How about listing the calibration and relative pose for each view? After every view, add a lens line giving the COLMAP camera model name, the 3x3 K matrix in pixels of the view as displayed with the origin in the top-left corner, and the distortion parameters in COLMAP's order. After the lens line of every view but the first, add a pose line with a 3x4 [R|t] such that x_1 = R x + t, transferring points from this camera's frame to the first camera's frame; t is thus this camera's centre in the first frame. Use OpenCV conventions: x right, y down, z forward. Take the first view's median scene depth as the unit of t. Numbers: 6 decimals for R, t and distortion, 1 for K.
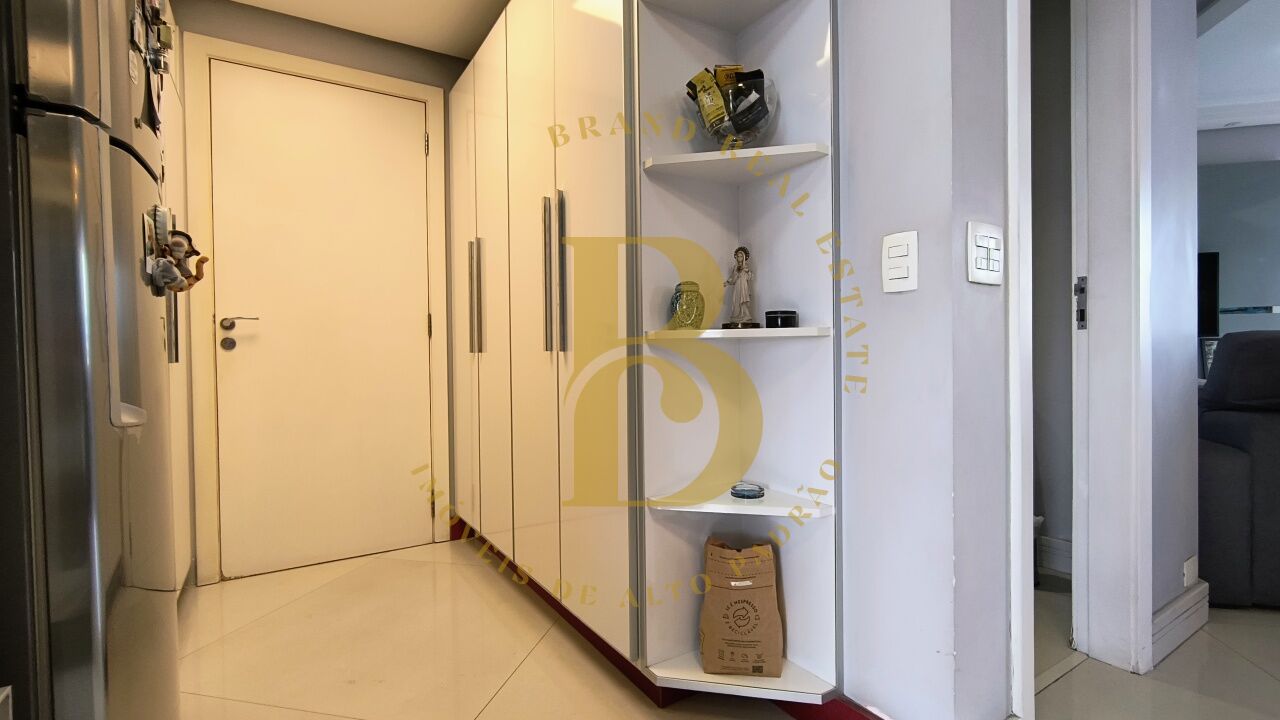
lens RADIAL K [[588.4, 0, 644.3], [0, 588.4, 361.4], [0, 0, 1]] dist [0.004056, 0.000368]
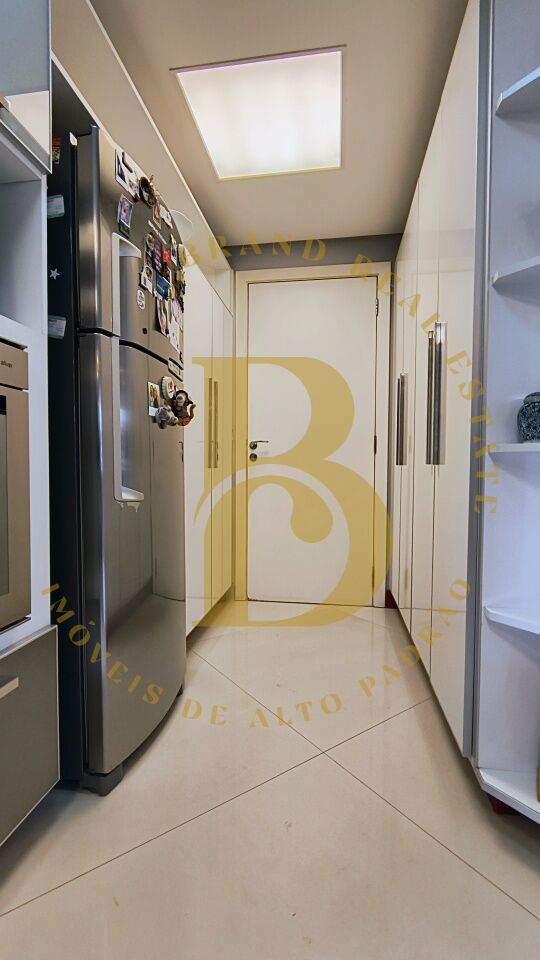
lens RADIAL K [[441.3, 0, 270.7], [0, 441.3, 481.7], [0, 0, 1]] dist [0.004056, 0.000368]
pose [[0.755802, 0.038021, -0.653696, 0.220109], [-0.024566, 0.999256, 0.029716, -0.000396], [0.654340, -0.006401, 0.756174, 0.172013]]
